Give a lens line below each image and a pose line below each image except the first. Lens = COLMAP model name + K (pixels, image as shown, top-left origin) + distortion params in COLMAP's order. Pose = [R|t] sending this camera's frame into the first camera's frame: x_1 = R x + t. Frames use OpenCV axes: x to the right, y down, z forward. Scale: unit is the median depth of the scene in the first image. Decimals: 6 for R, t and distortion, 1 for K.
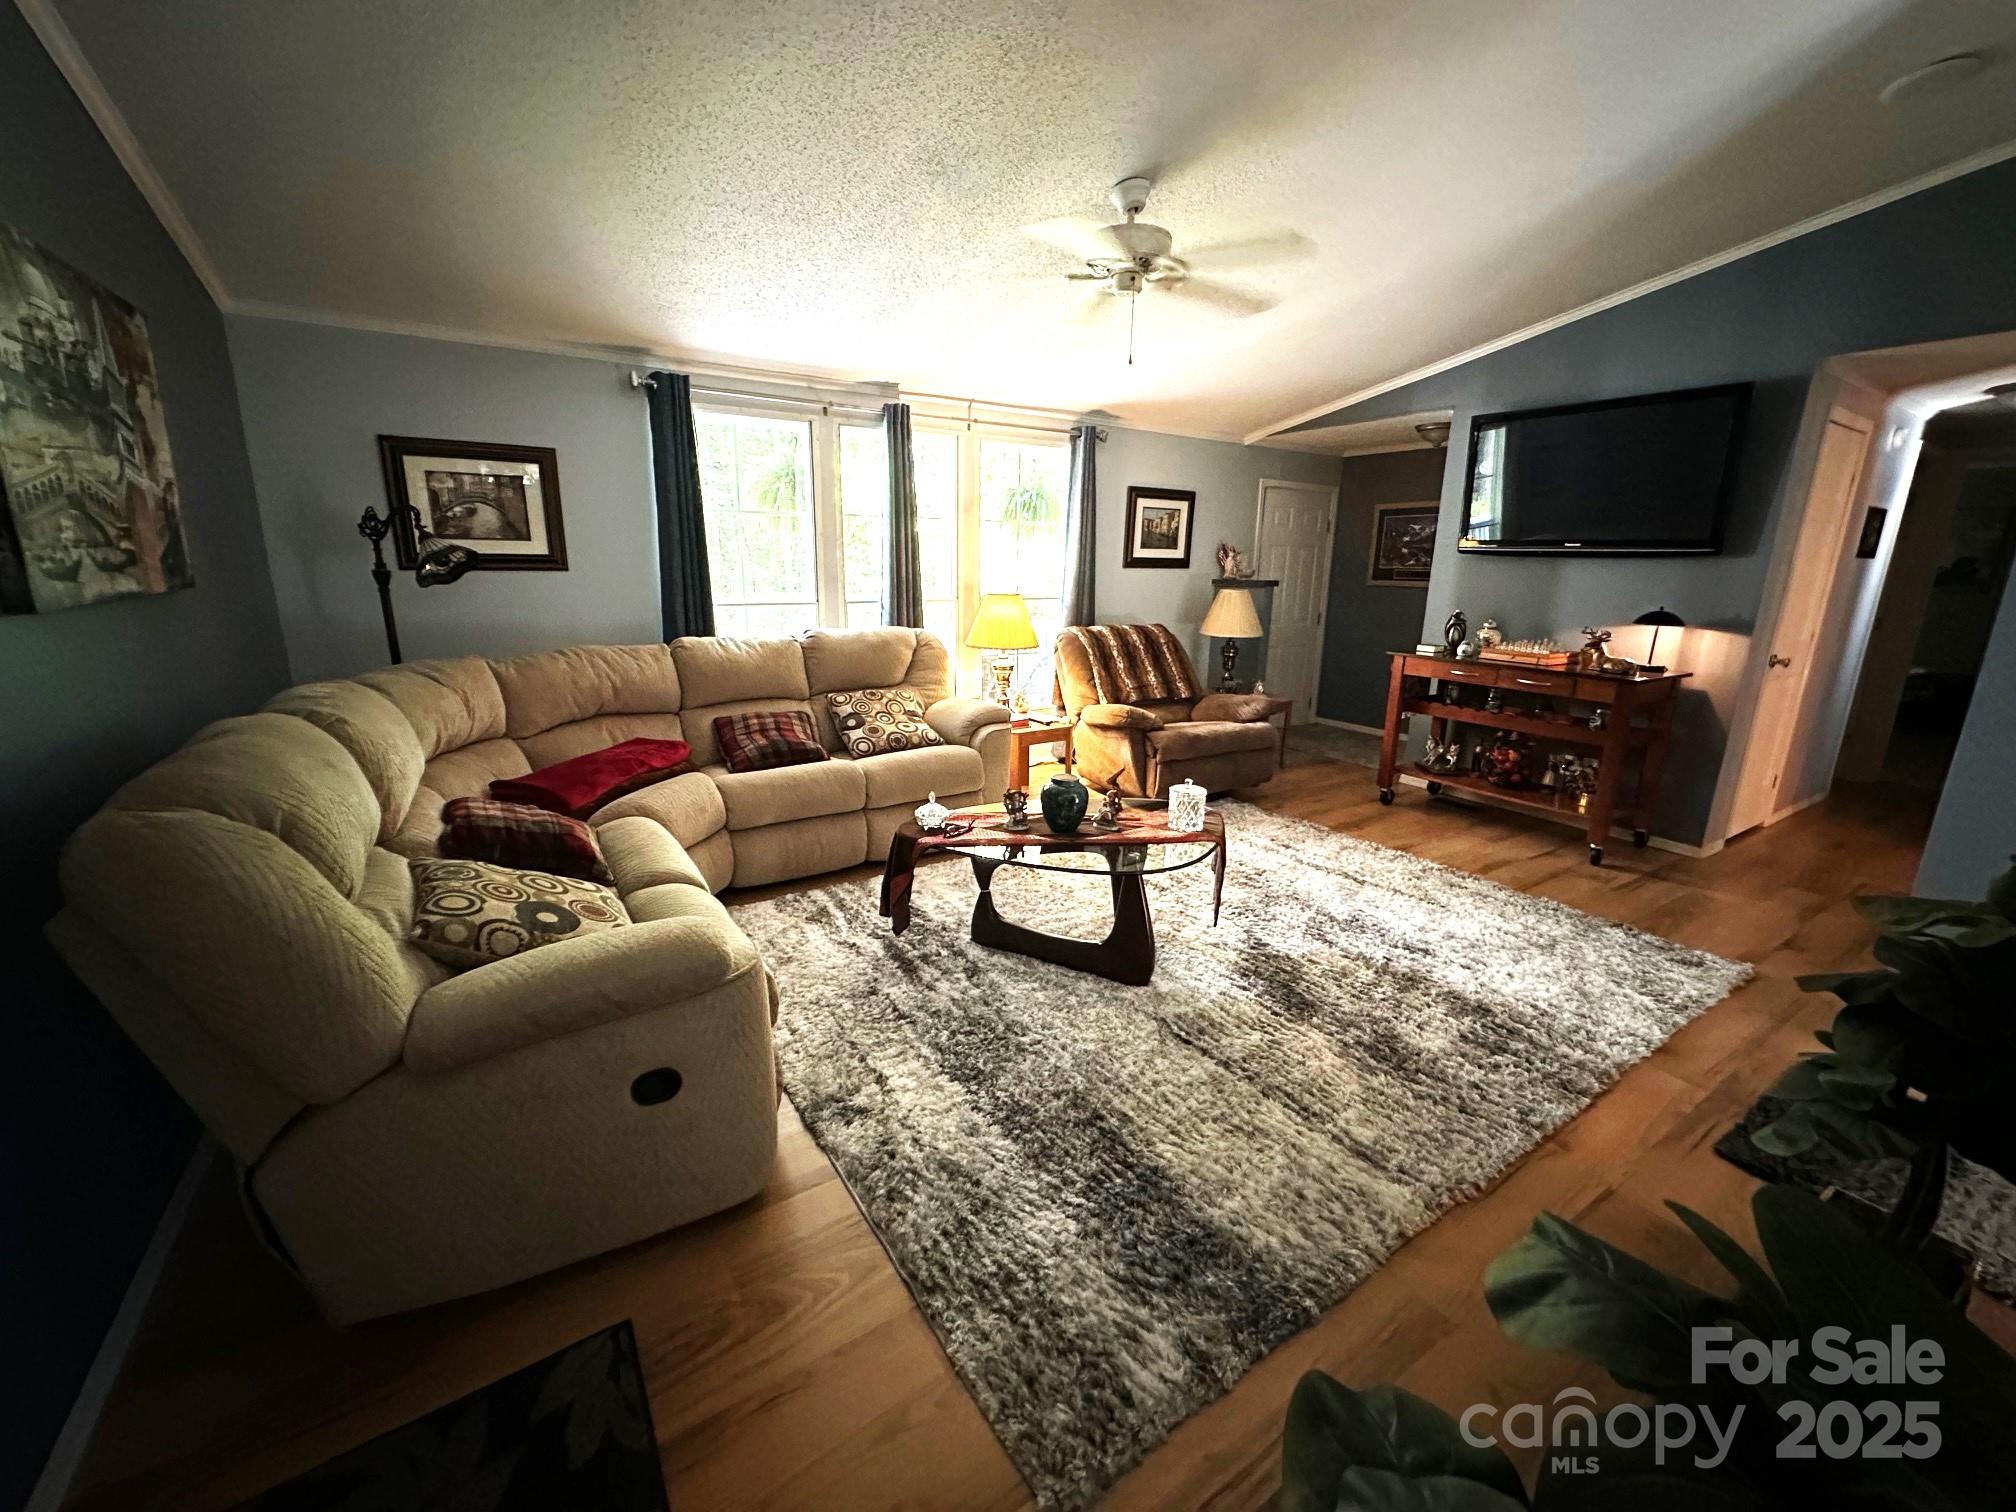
lens RADIAL K [[792.8, 0, 1000.9], [0, 792.8, 753.4], [0, 0, 1]] dist [-0.002275, -0.000086]
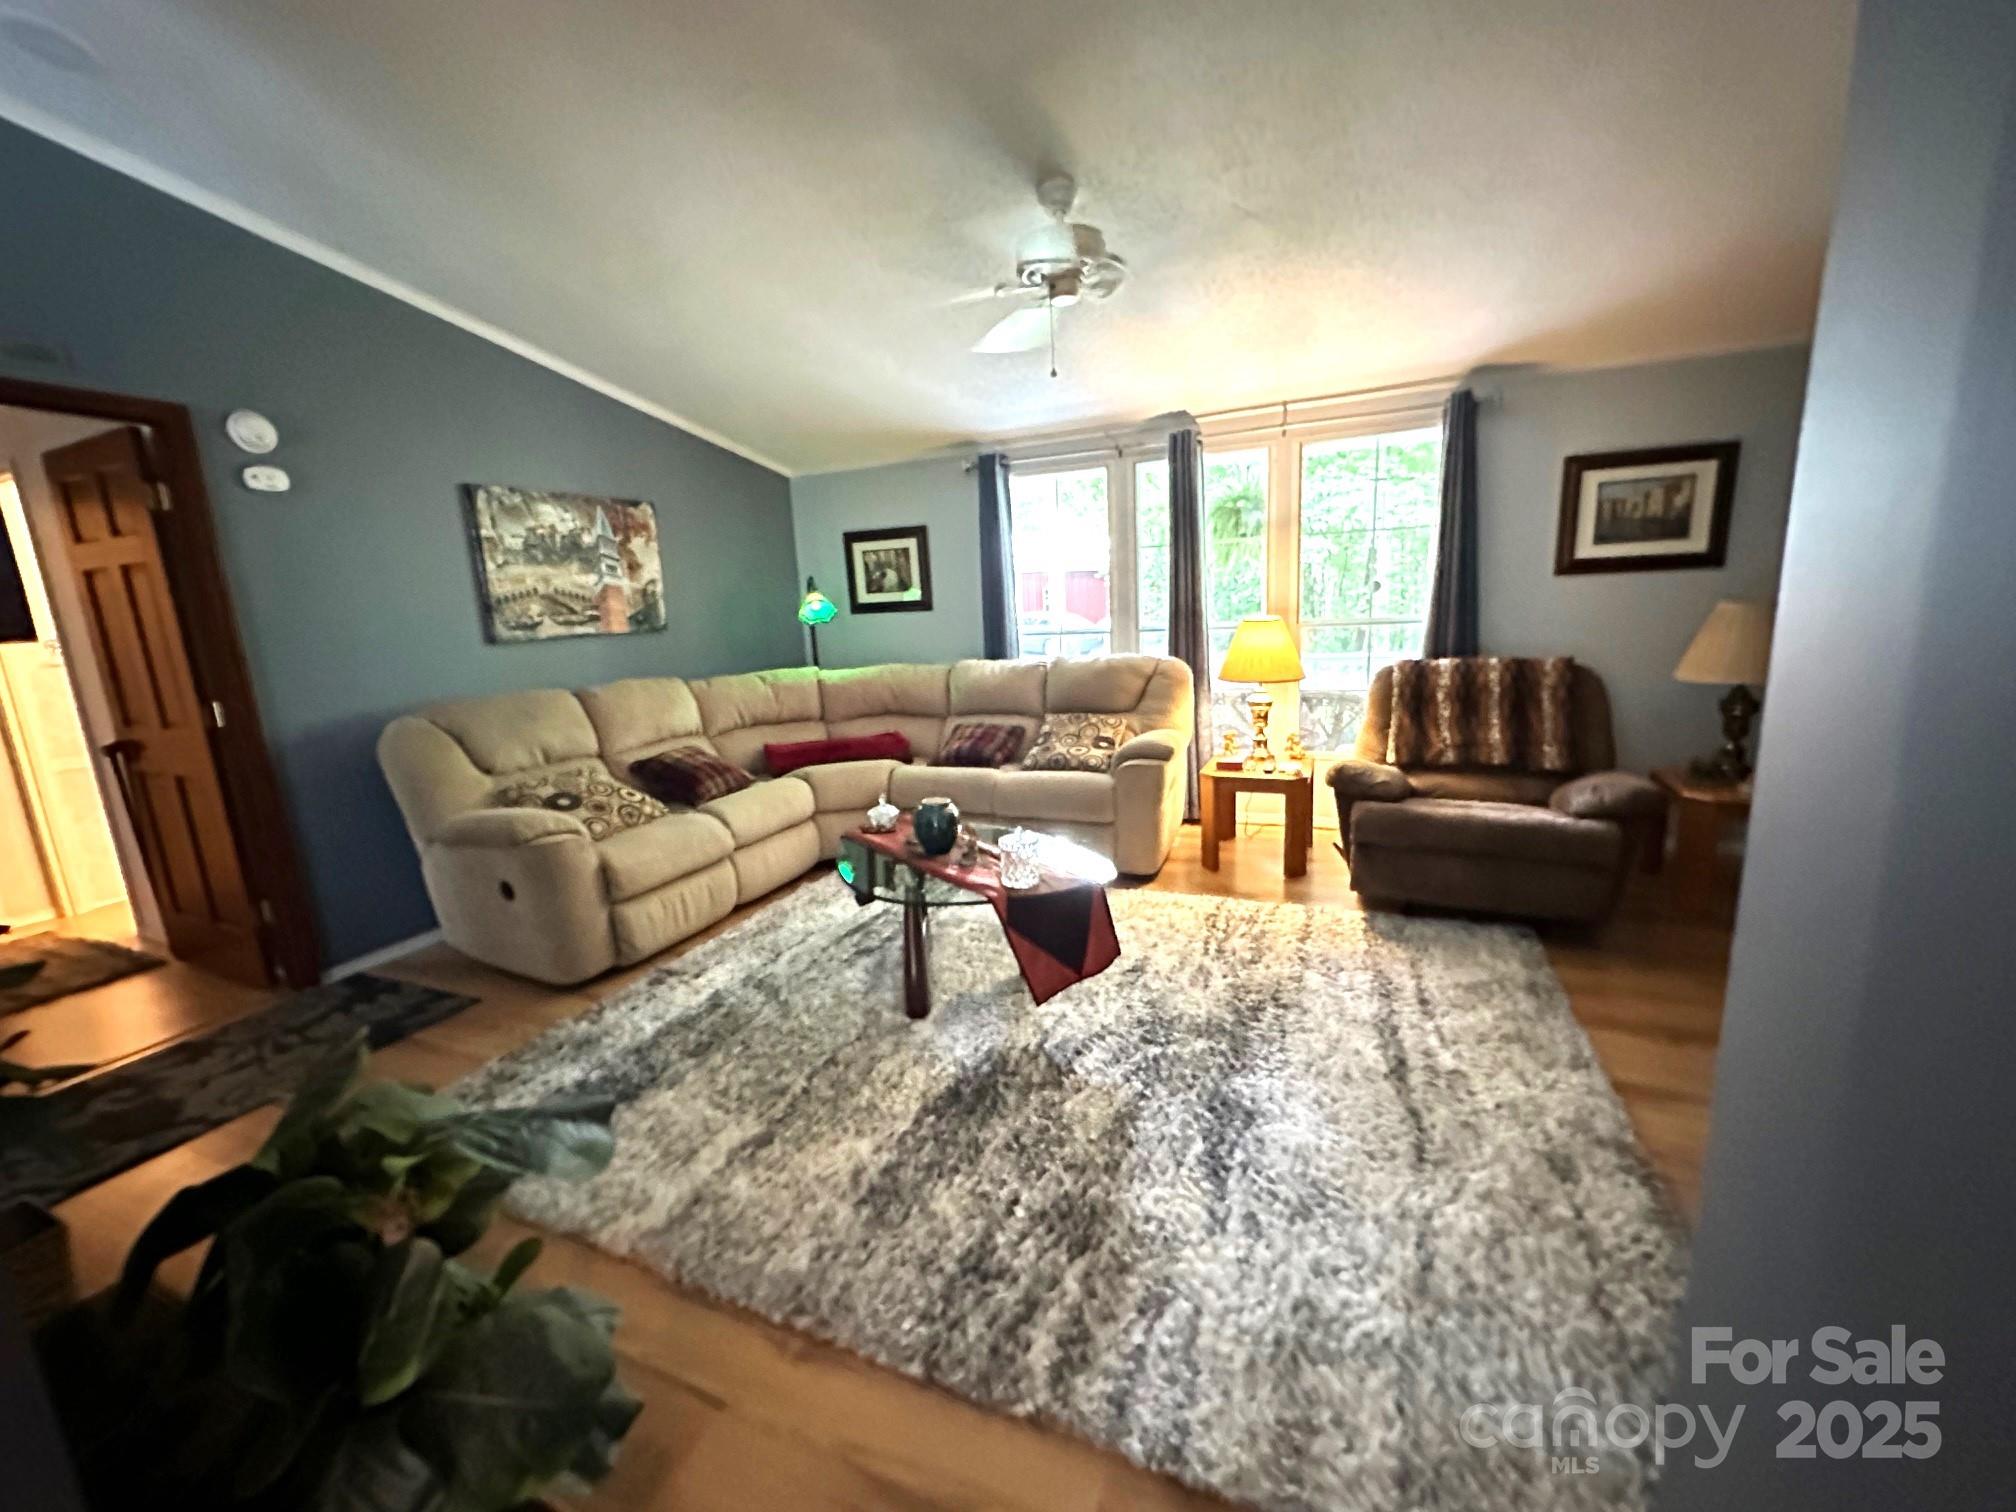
lens RADIAL K [[780.0, 0, 1008.0], [0, 780.0, 756.0], [0, 0, 1]] dist [-0.000727, 0.000087]
pose [[0.557337, 0.123833, -0.821000, 0.651741], [-0.142484, 0.988411, 0.052359, -0.064505], [0.817970, 0.087798, 0.568522, 0.330482]]
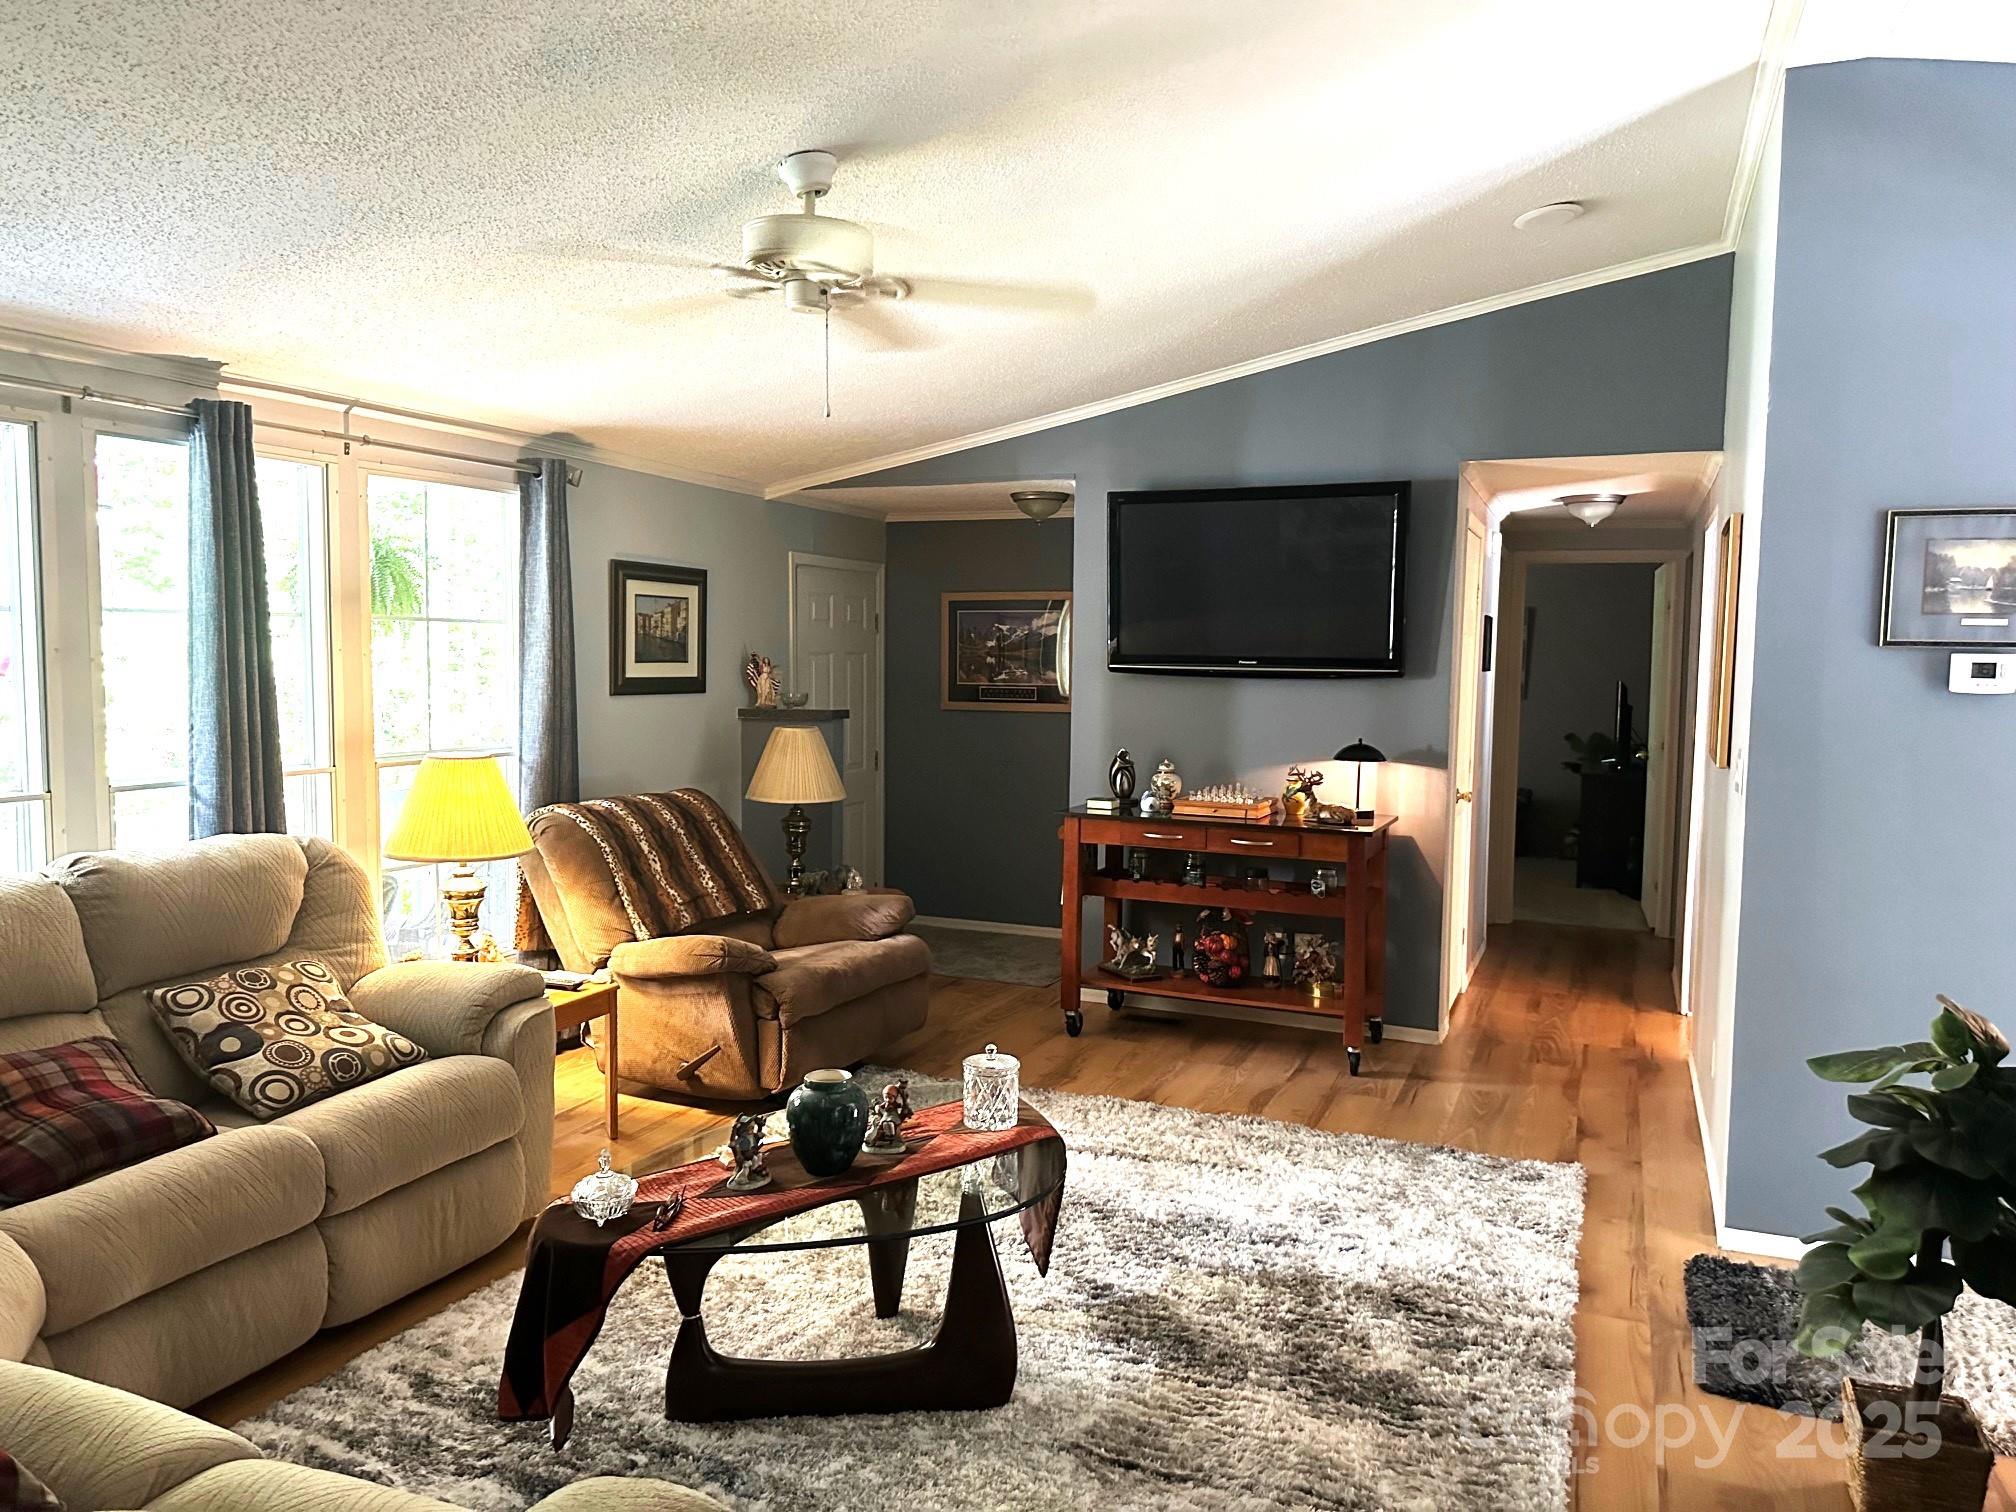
lens RADIAL K [[1402.2, 0, 994.5], [0, 1402.2, 773.1], [0, 0, 1]] dist [0.123346, -0.194915]
pose [[0.829809, -0.053809, 0.555447, -0.262661], [0.136220, 0.984763, -0.108106, -0.042108], [-0.541166, 0.165370, 0.824495, 0.015779]]
